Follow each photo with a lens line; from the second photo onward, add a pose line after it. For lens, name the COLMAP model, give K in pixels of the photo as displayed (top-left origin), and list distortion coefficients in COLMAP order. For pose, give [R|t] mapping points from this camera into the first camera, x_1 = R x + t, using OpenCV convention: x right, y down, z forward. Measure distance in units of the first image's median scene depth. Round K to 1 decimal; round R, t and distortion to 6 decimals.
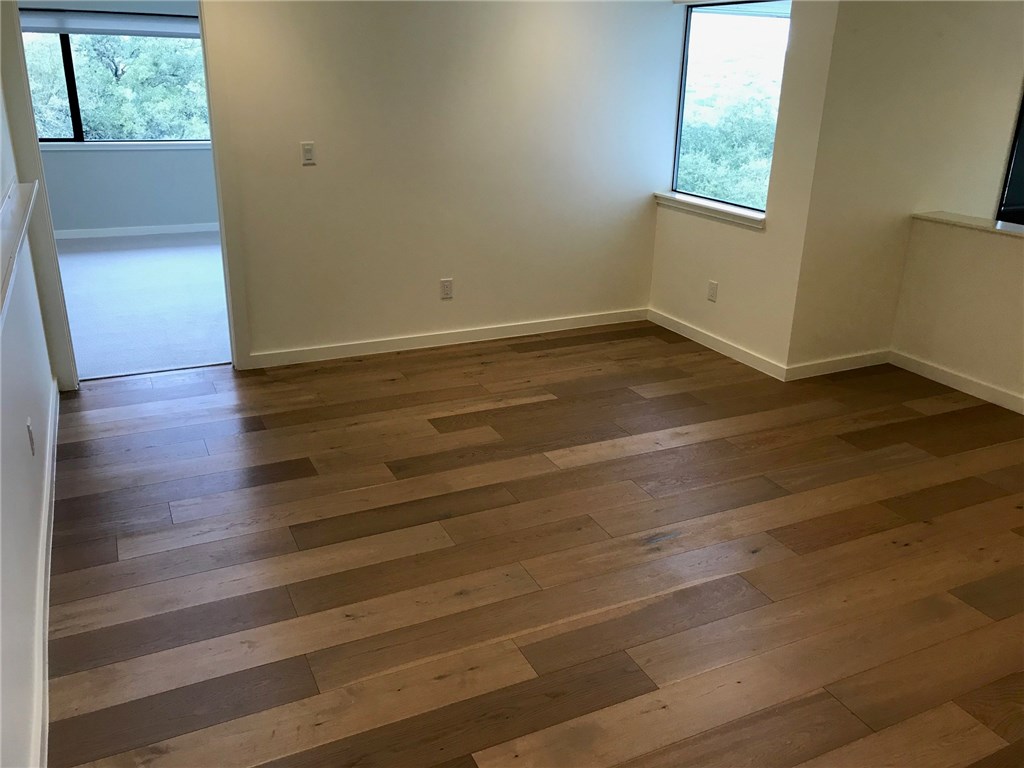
lens RADIAL K [[841.3, 0, 509.8], [0, 841.3, 381.0], [0, 0, 1]] dist [0.045139, -0.025533]
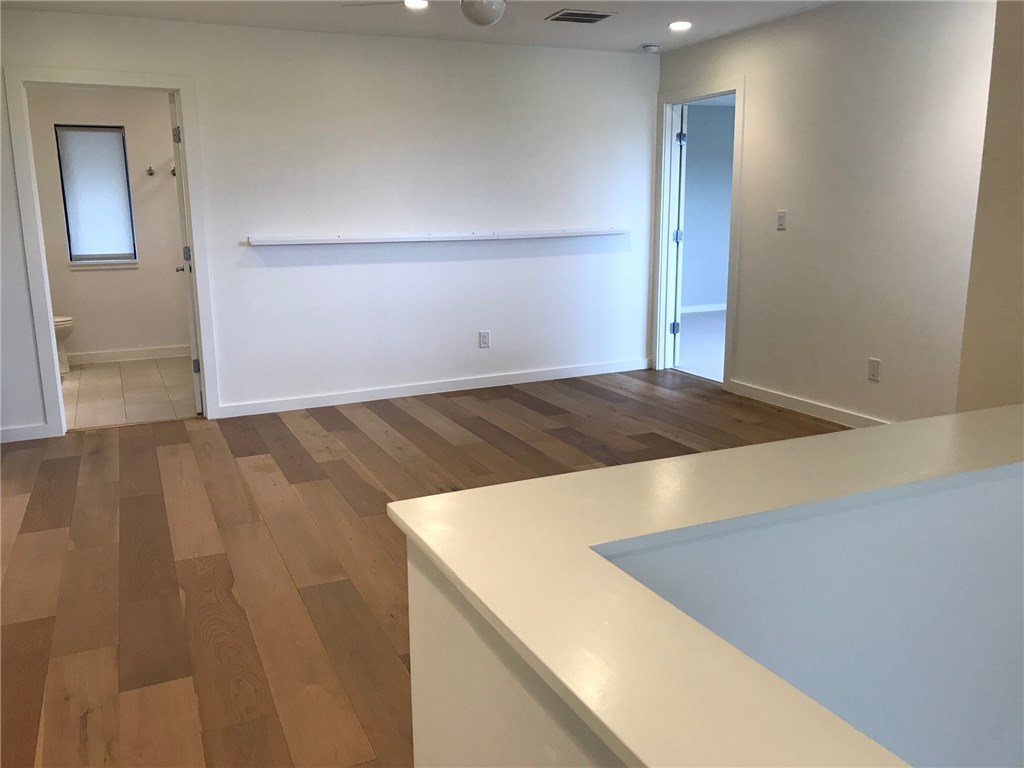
lens RADIAL K [[841.3, 0, 509.4], [0, 841.3, 384.2], [0, 0, 1]] dist [0.045139, -0.025533]
pose [[-0.024670, 0.184396, -0.982542, 1.031622], [-0.340041, 0.922690, 0.181701, -0.158042], [0.940087, 0.338587, 0.039940, 0.740054]]
